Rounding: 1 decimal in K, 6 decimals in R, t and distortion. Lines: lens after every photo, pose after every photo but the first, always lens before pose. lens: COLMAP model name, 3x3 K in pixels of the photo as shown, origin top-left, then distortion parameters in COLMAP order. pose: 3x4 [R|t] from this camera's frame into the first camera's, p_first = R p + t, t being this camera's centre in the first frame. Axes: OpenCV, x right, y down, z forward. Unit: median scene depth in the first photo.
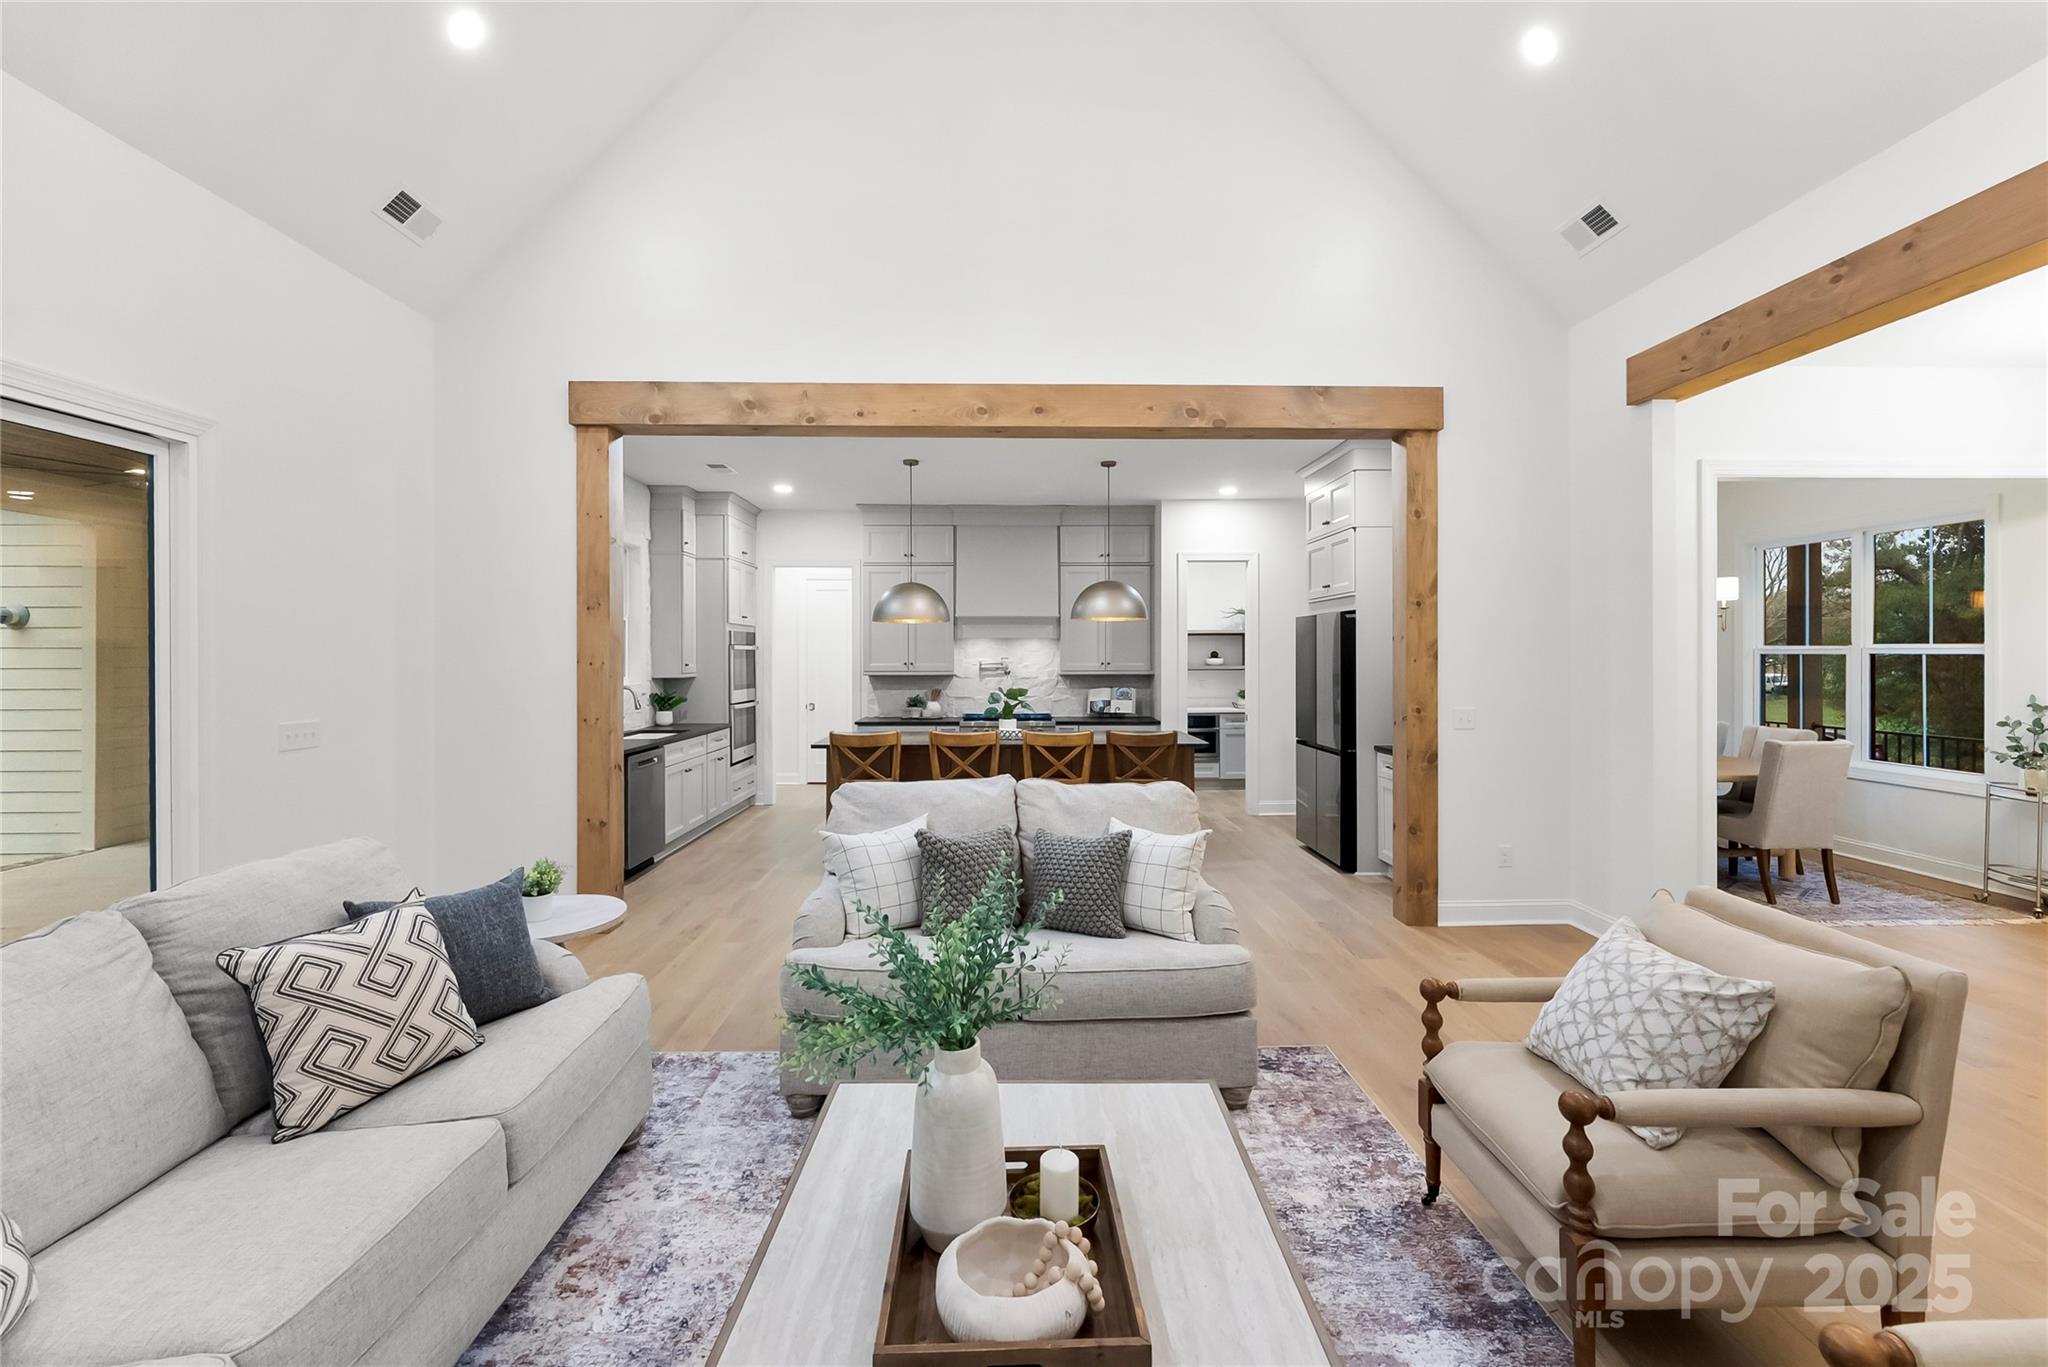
lens RADIAL K [[839.5, 0, 1030.7], [0, 839.5, 652.6], [0, 0, 1]] dist [-0.003367, -0.000275]
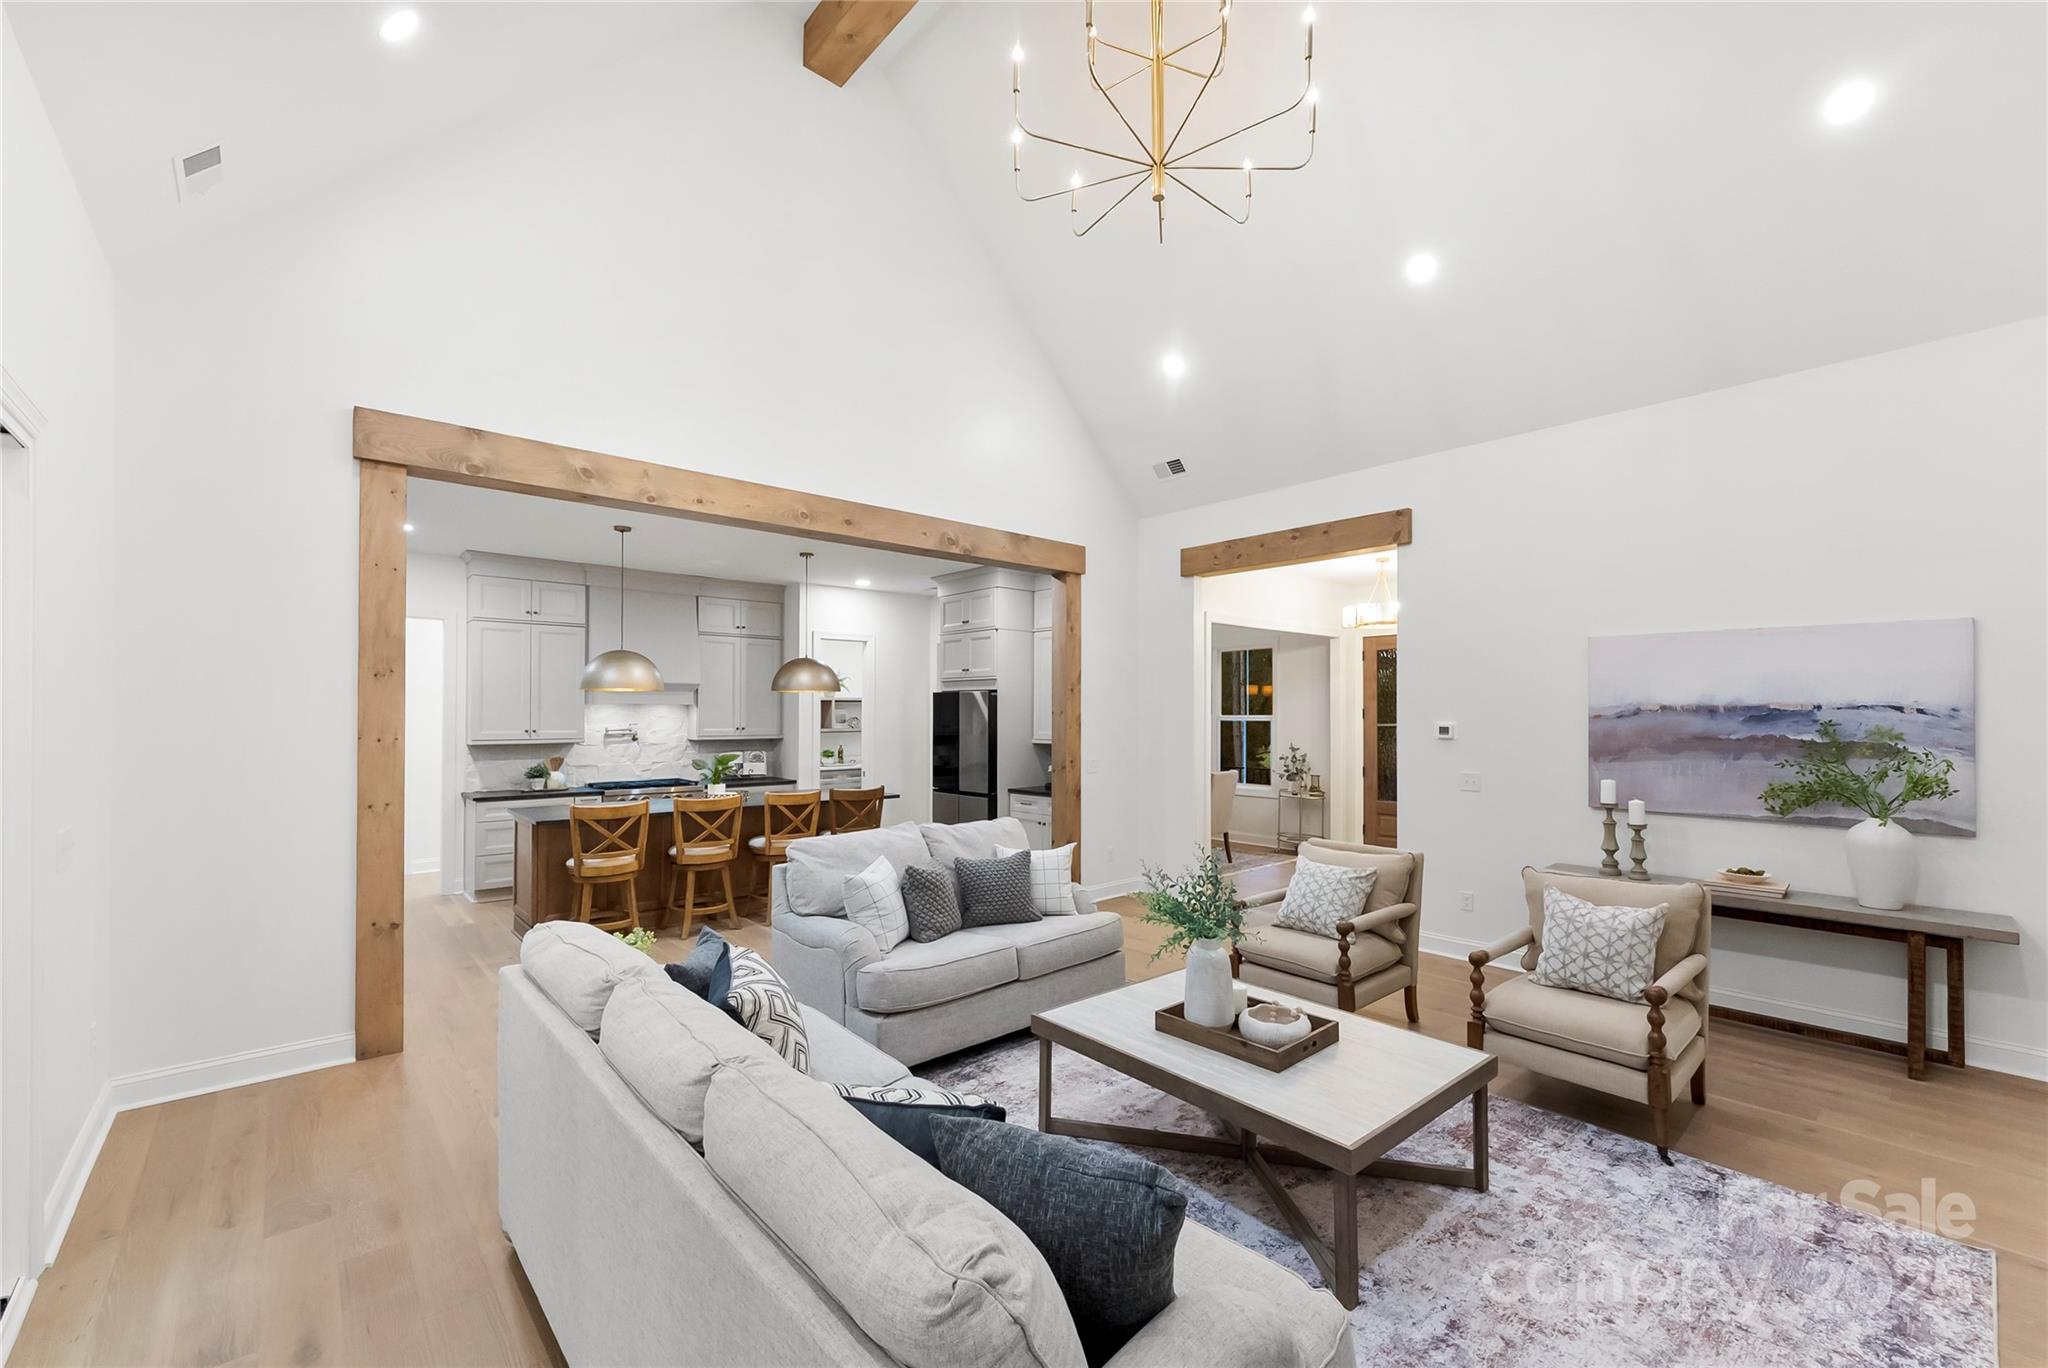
lens RADIAL K [[839.5, 0, 1017.3], [0, 839.5, 703.1], [0, 0, 1]] dist [-0.003367, -0.000275]
pose [[0.763824, 0.010366, 0.645341, -0.568542], [-0.005398, 0.999939, -0.009672, -0.019467], [-0.645402, 0.003904, 0.763833, -0.070865]]
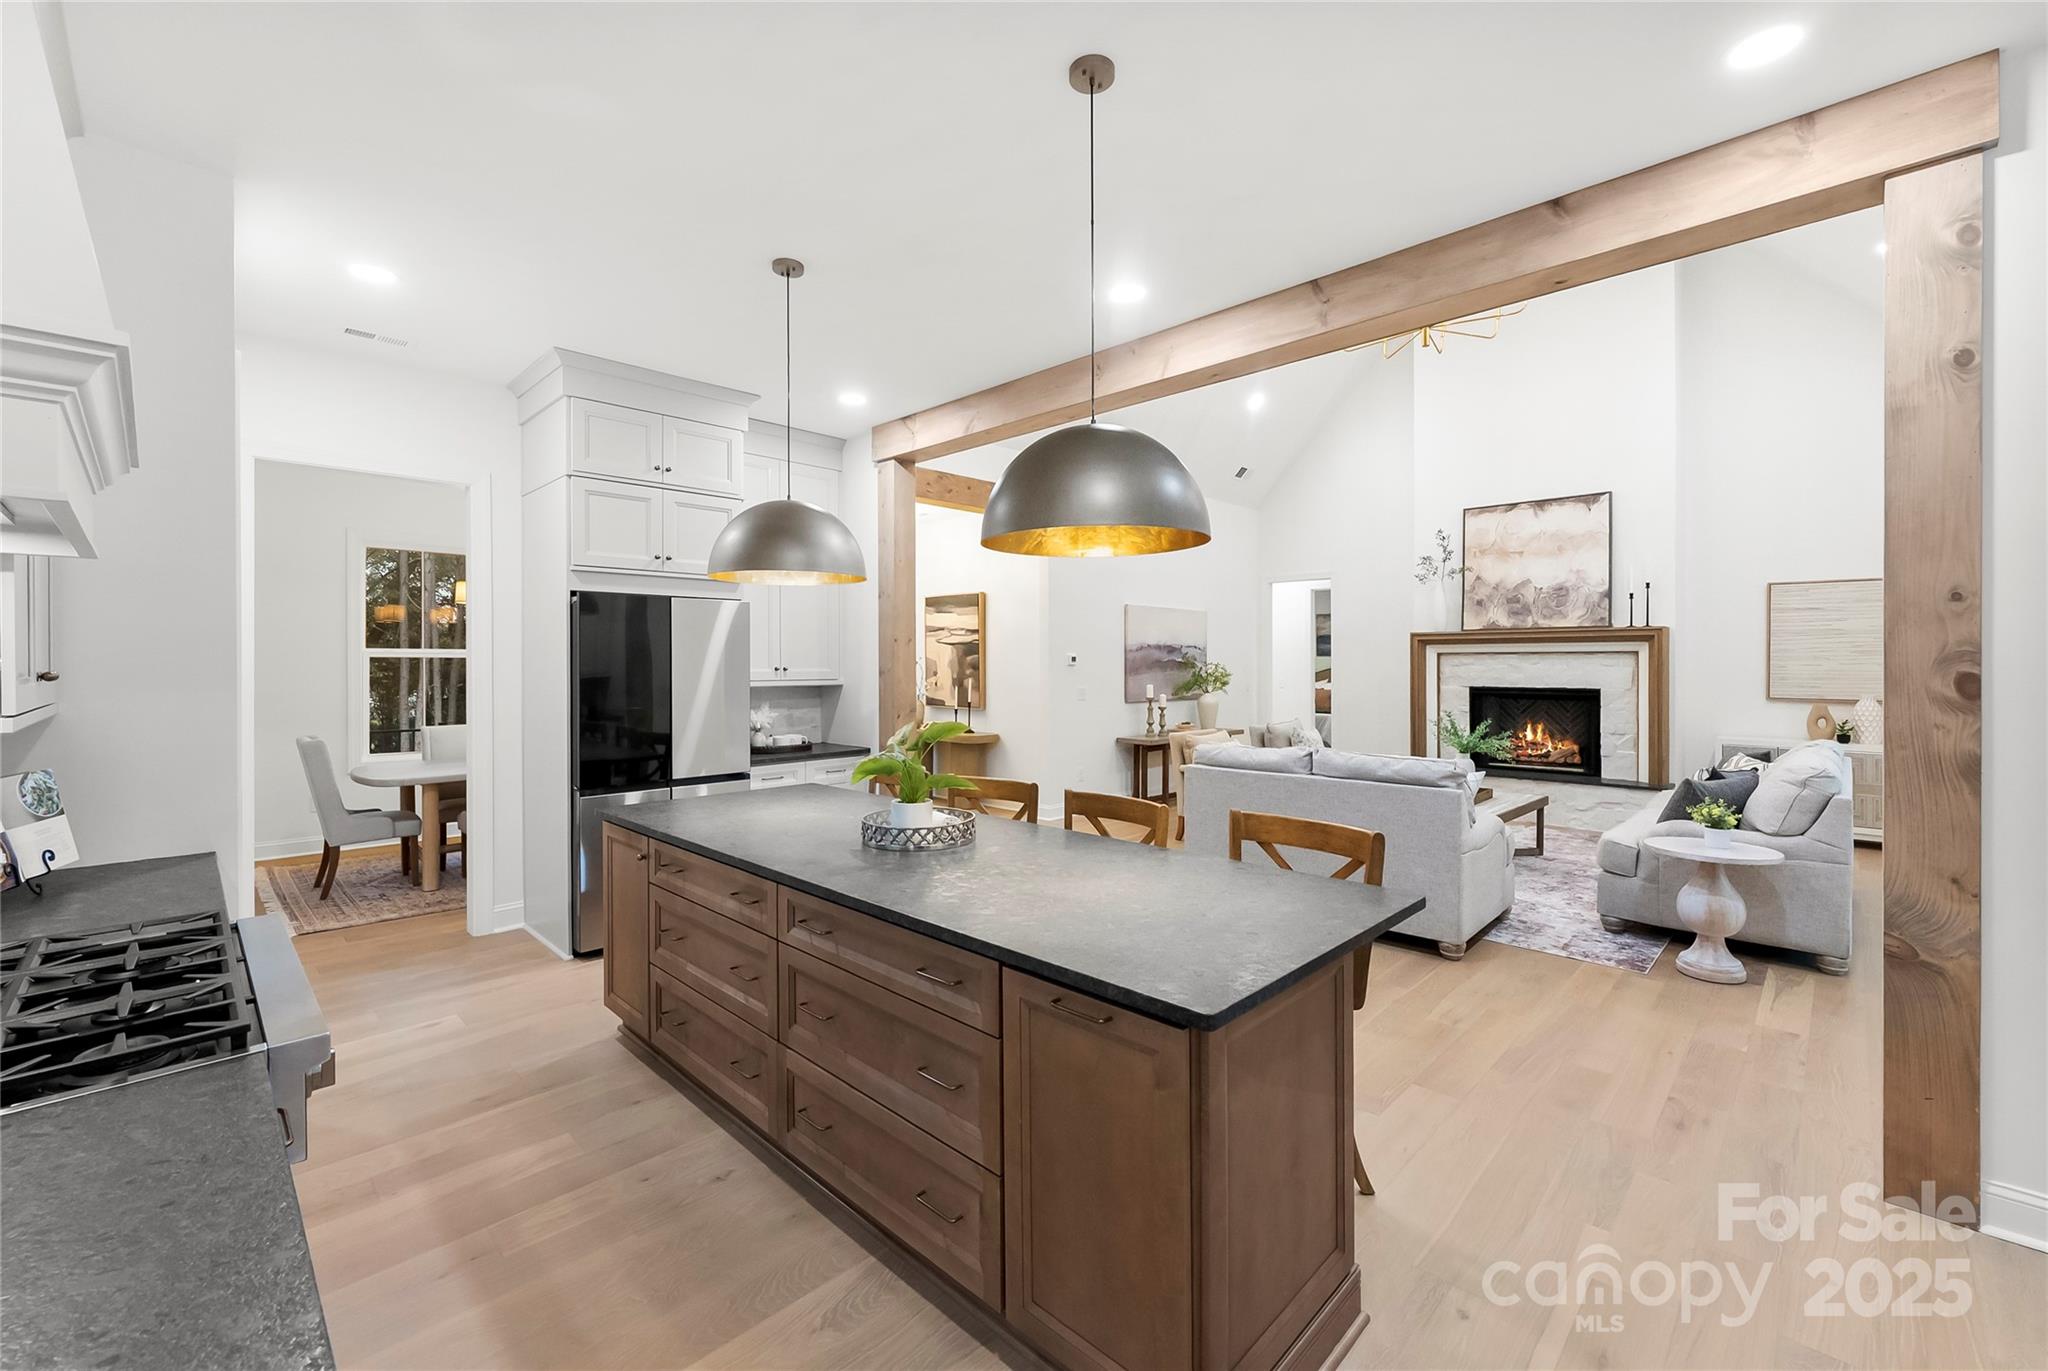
lens RADIAL K [[839.5, 0, 1031.5], [0, 839.5, 668.1], [0, 0, 1]] dist [-0.003367, -0.000275]
pose [[-0.703306, -0.005554, 0.710865, -0.496218], [-0.003312, 0.999984, 0.004536, 0.015833], [-0.710879, 0.000835, -0.703313, 1.750204]]
